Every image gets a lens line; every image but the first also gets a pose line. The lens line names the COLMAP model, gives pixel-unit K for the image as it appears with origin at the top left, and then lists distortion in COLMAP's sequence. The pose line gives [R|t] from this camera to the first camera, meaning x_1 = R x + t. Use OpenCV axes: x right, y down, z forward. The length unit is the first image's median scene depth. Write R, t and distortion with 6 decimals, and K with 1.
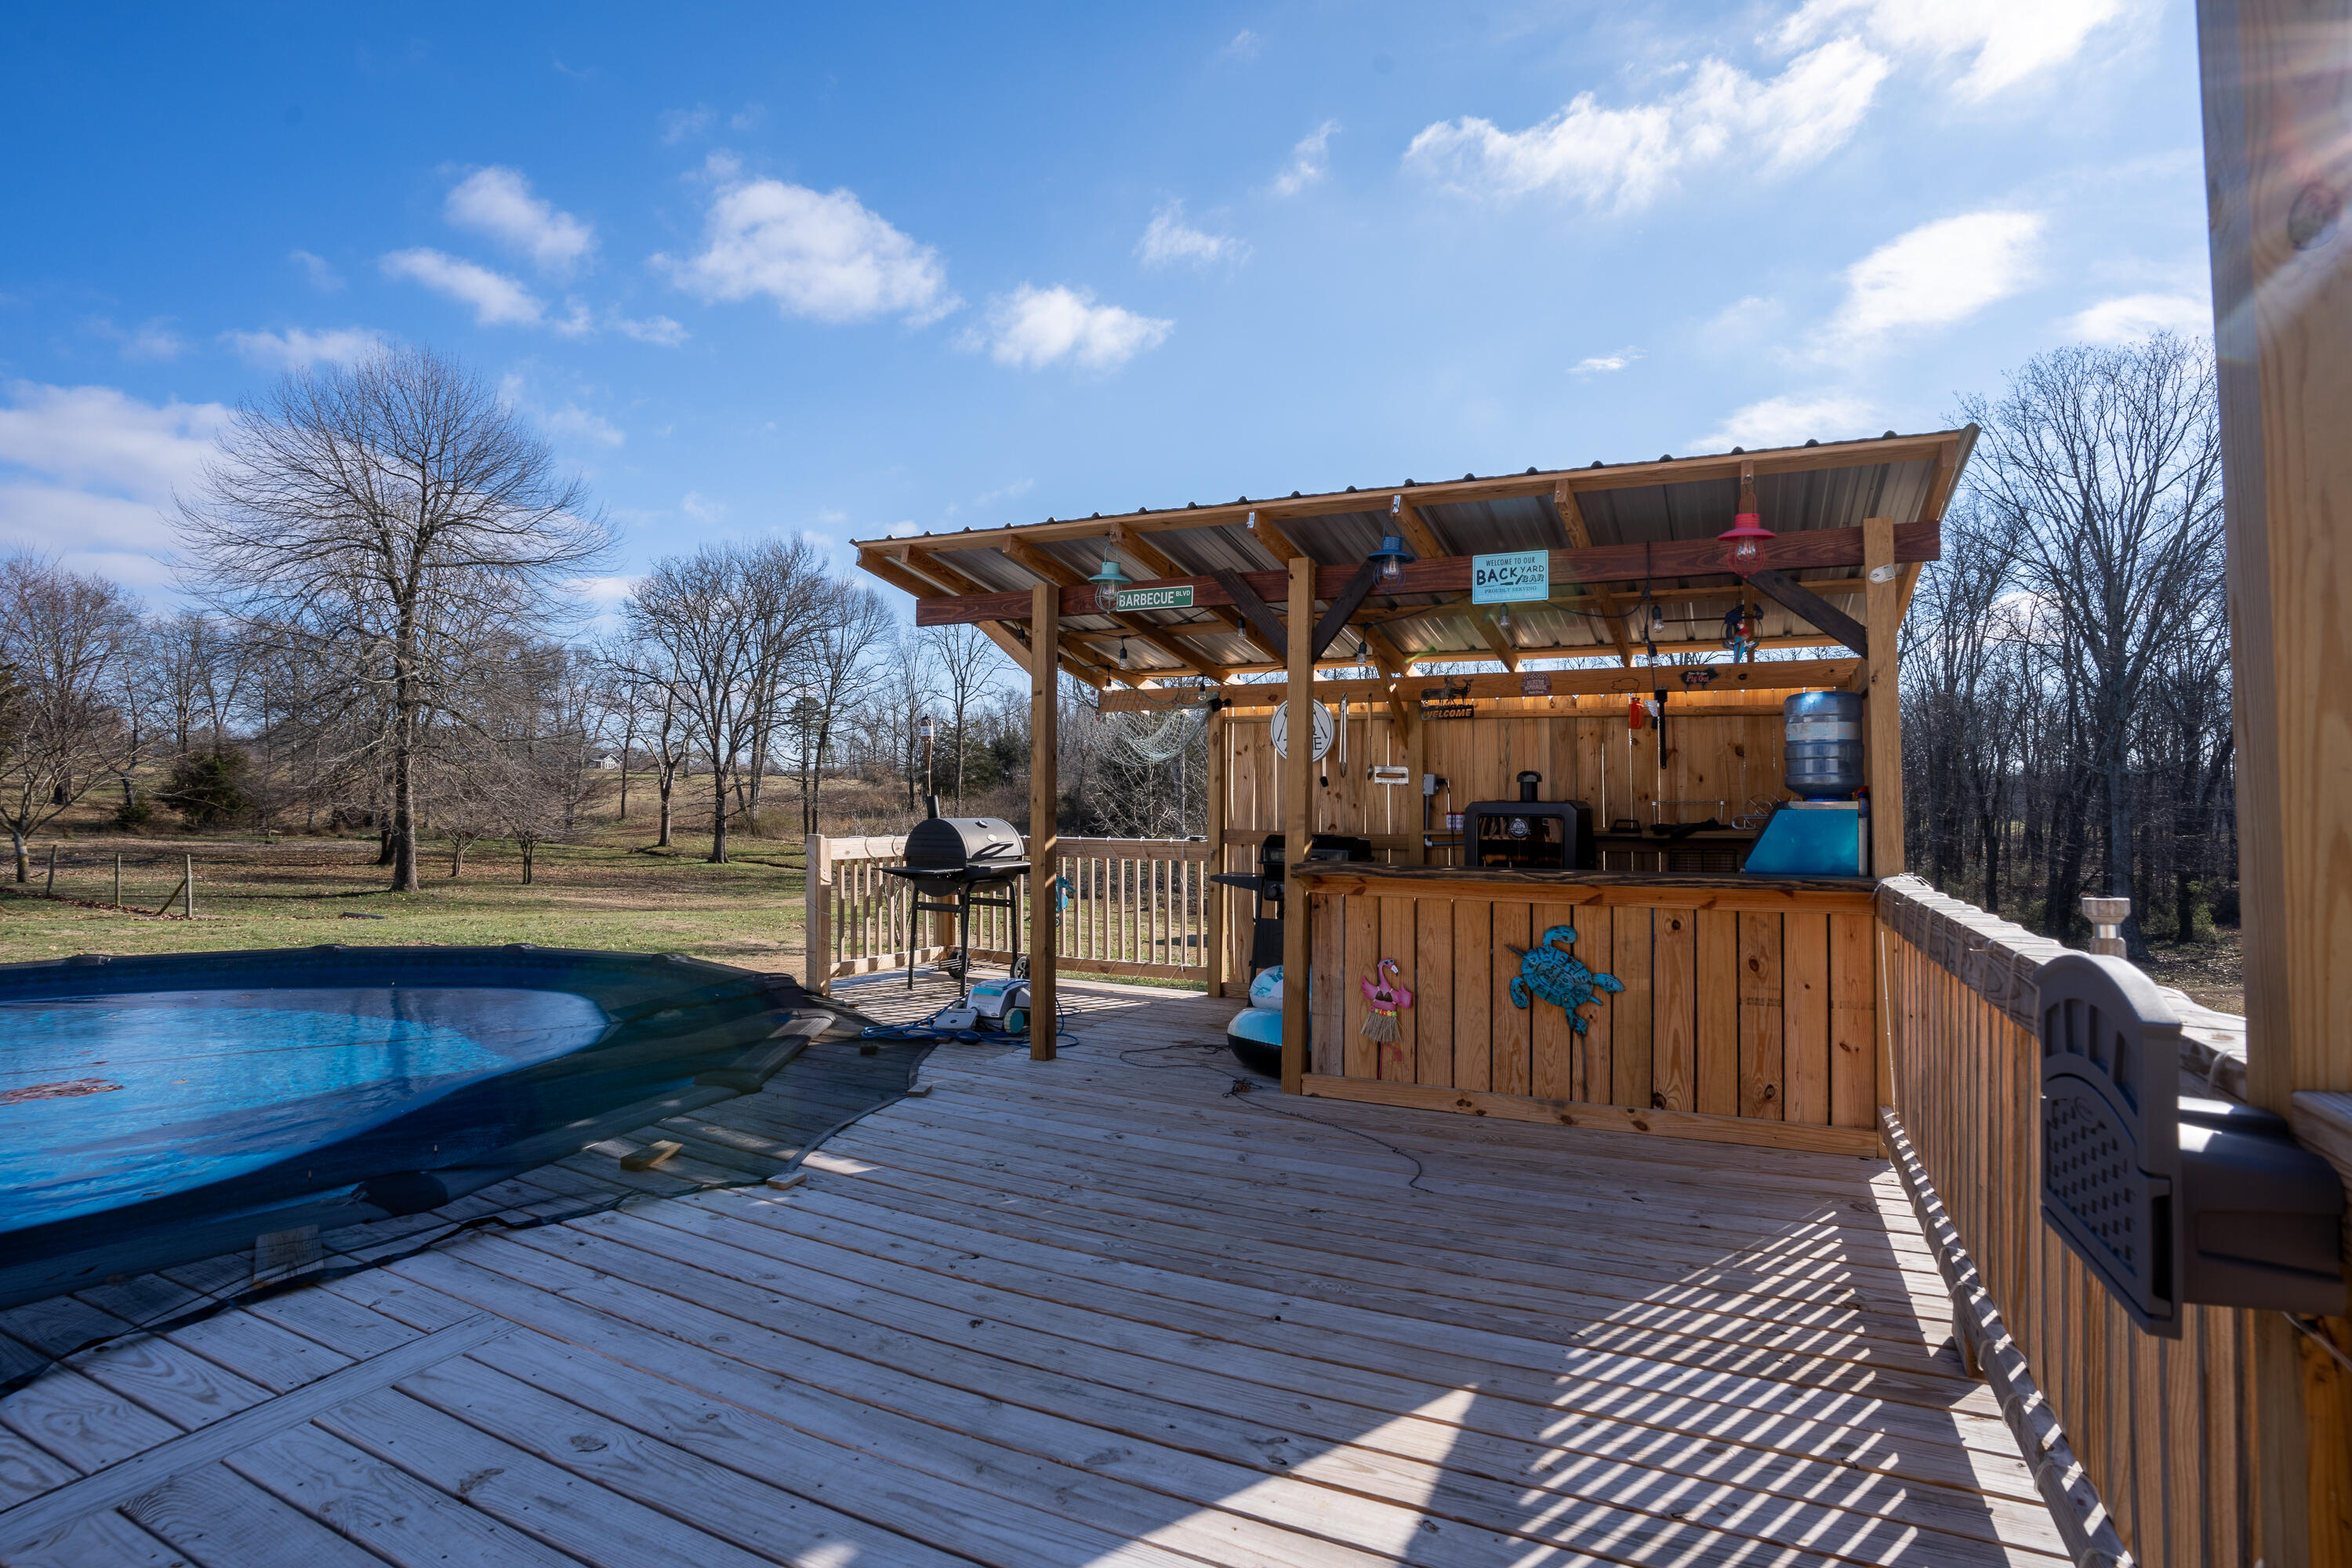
lens RADIAL K [[1138.0, 0, 1188.5], [0, 1138.0, 769.1], [0, 0, 1]] dist [-0.028695, 0.000301]
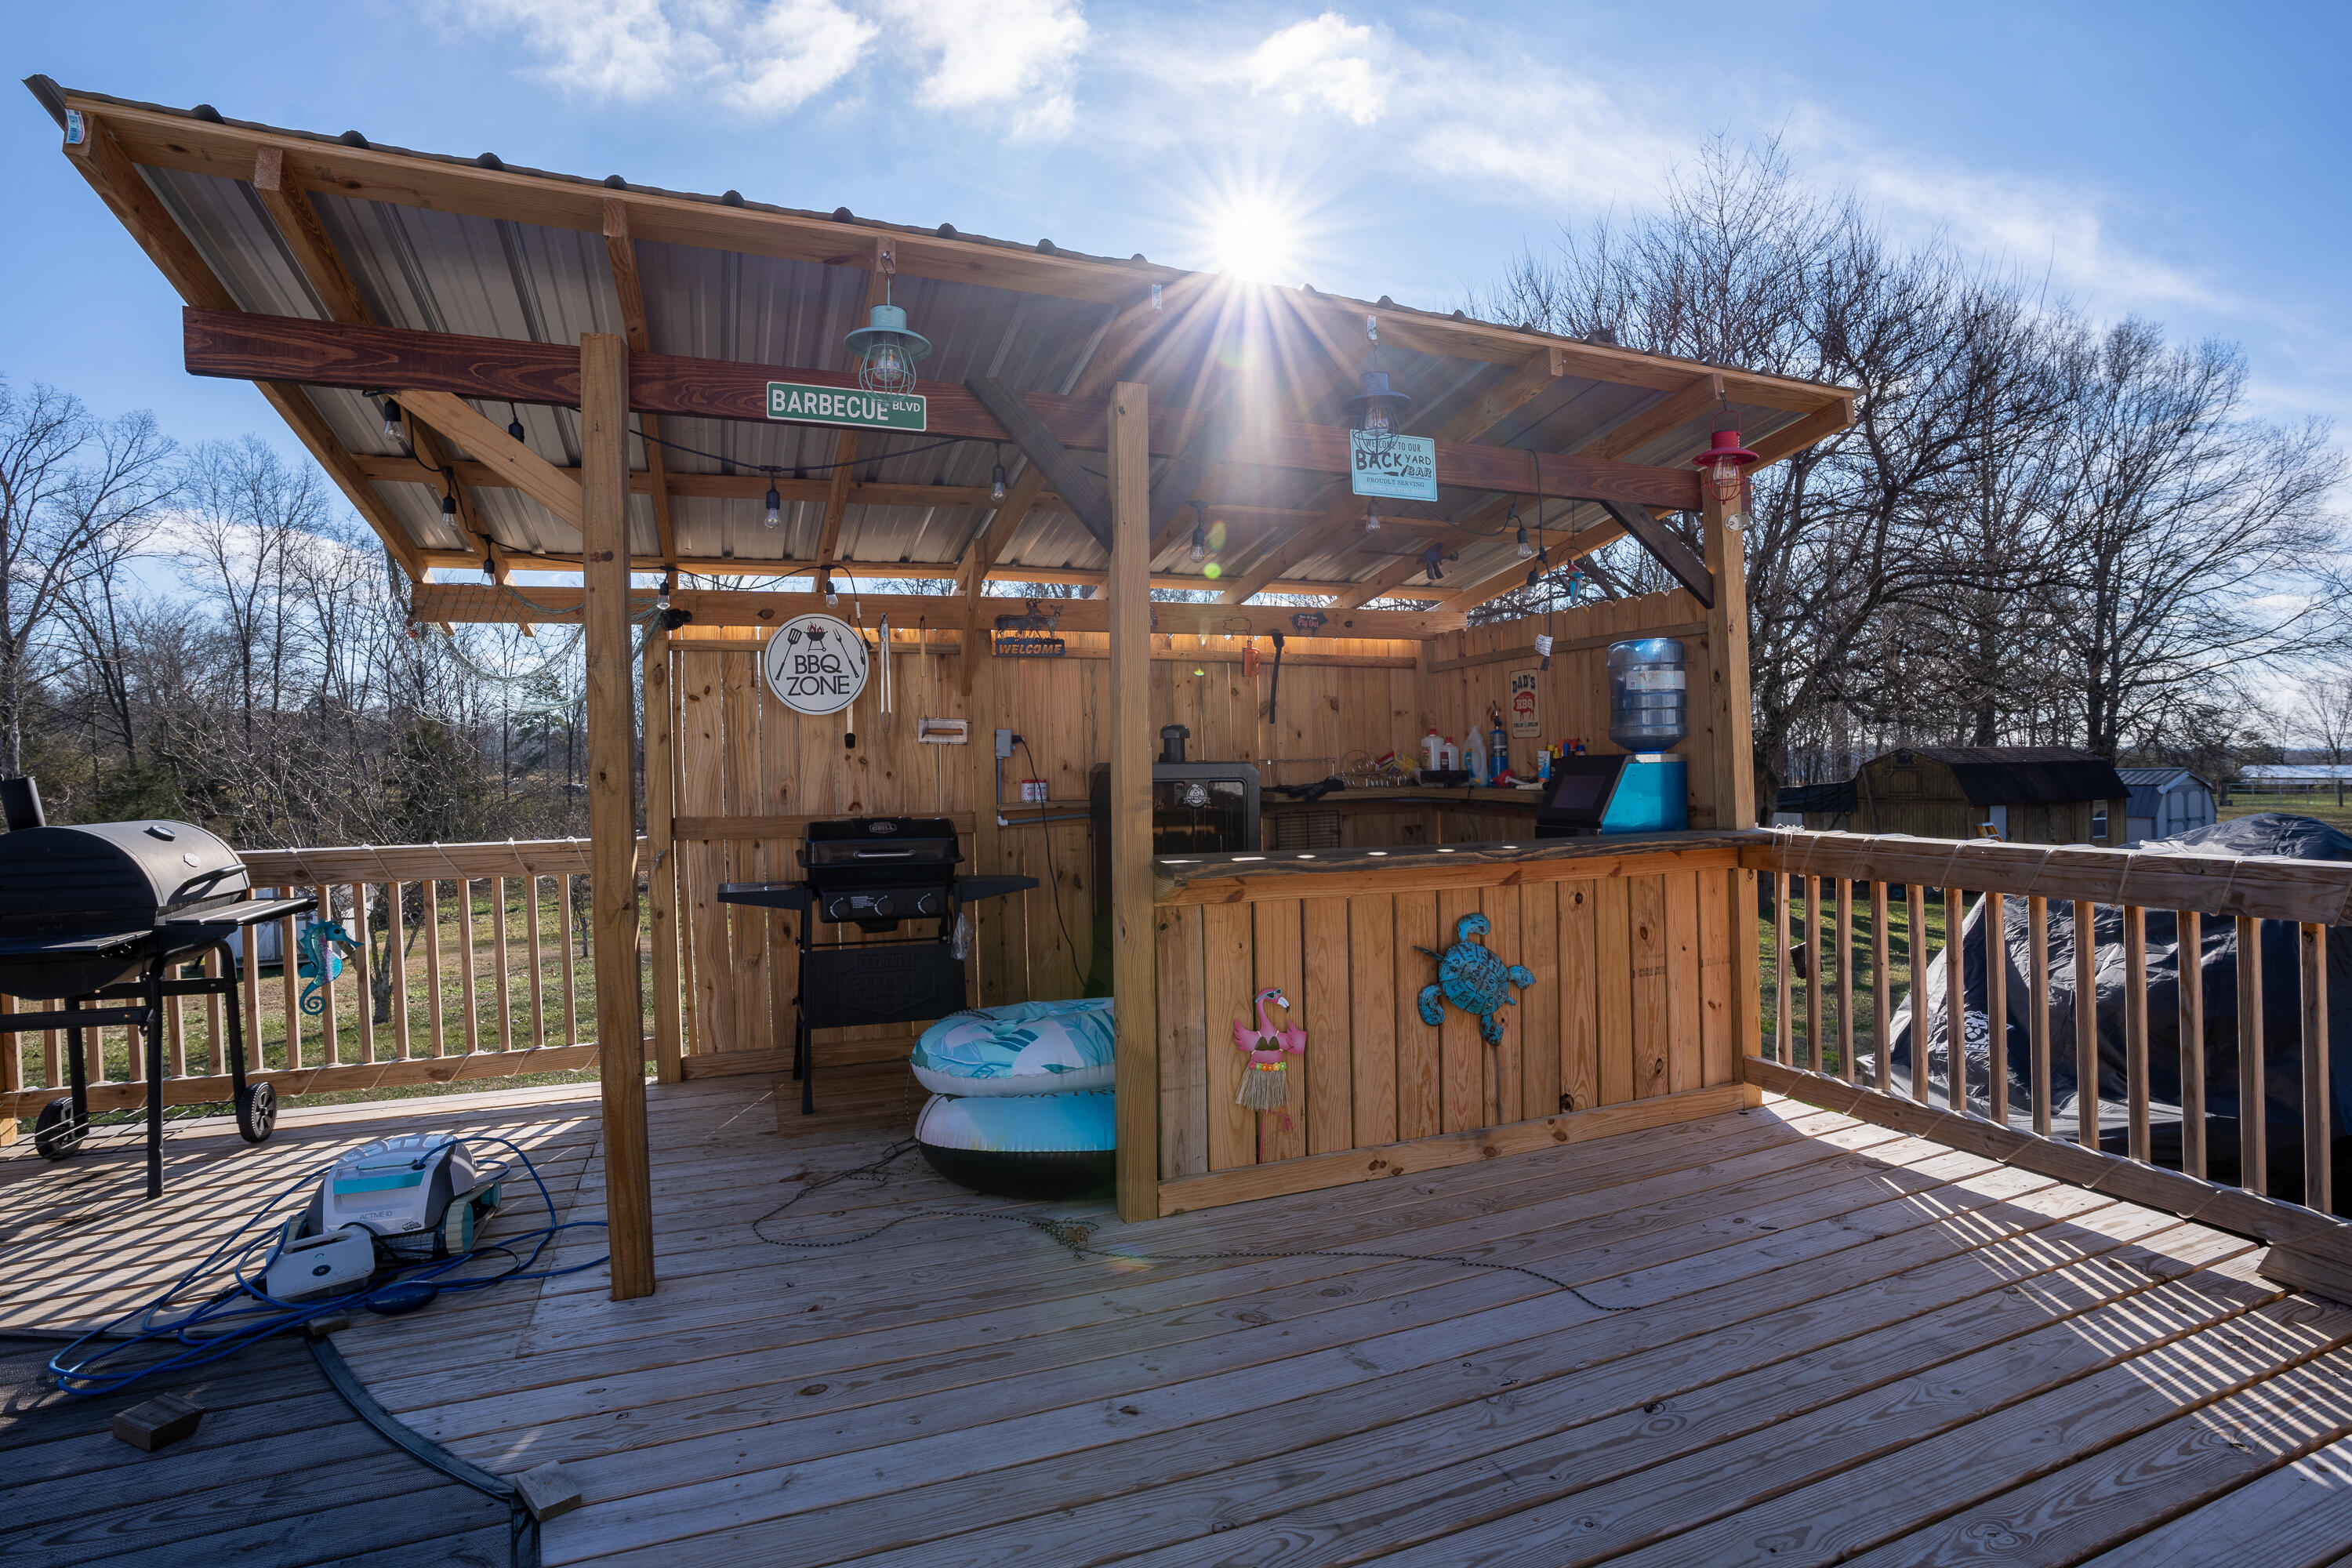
lens RADIAL K [[1155.9, 0, 1175.3], [0, 1155.9, 772.2], [0, 0, 1]] dist [-0.069070, 0.028491]
pose [[0.678360, -0.023751, 0.734346, -0.397297], [0.000310, 0.999487, 0.032040, 0.012144], [-0.734730, -0.021507, 0.678019, 0.596073]]
